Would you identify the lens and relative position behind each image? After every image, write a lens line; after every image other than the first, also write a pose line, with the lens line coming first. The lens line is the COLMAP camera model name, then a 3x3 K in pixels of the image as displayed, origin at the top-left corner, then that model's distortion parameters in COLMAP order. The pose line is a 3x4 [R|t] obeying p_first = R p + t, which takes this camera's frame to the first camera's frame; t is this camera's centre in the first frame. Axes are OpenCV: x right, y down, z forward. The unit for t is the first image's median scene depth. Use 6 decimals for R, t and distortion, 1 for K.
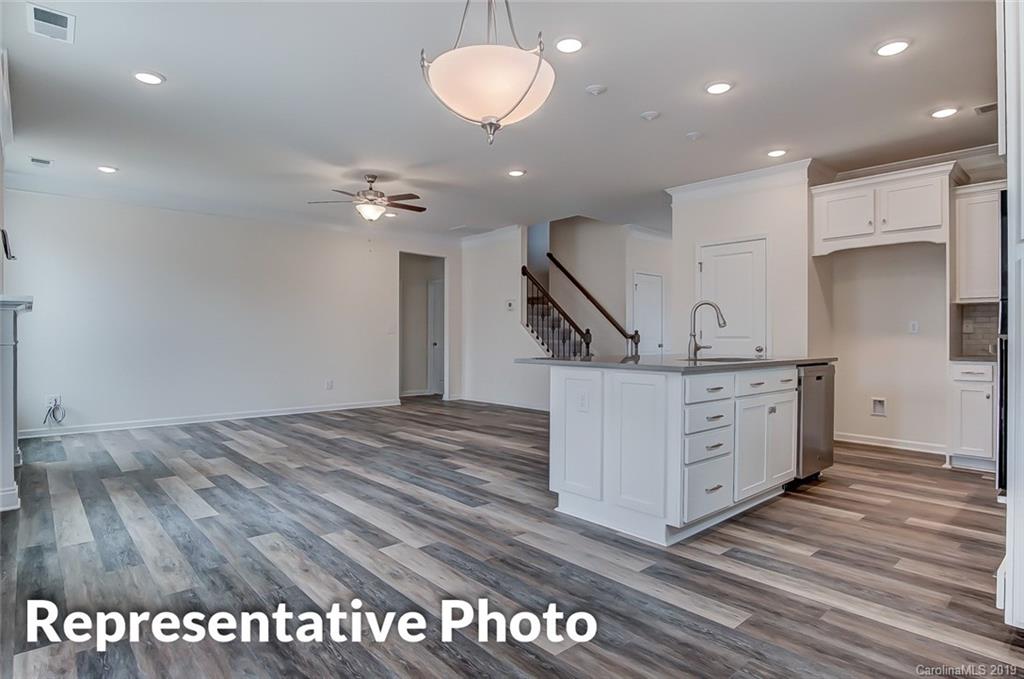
lens RADIAL K [[551.1, 0, 509.2], [0, 551.1, 336.0], [0, 0, 1]] dist [-0.031197, 0.007396]
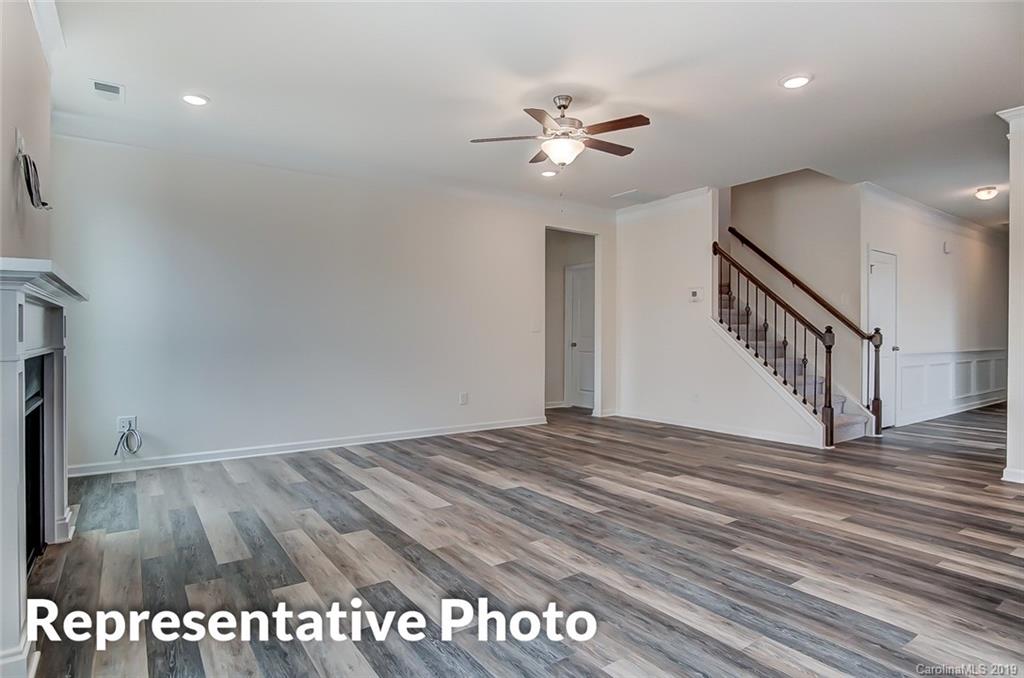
lens RADIAL K [[551.8, 0, 505.1], [0, 551.8, 332.4], [0, 0, 1]] dist [-0.030031, 0.005360]
pose [[0.992489, 0.000865, -0.122333, -0.243117], [-0.000929, 0.999999, -0.000461, -0.005306], [0.122332, 0.000571, 0.992489, 0.330228]]
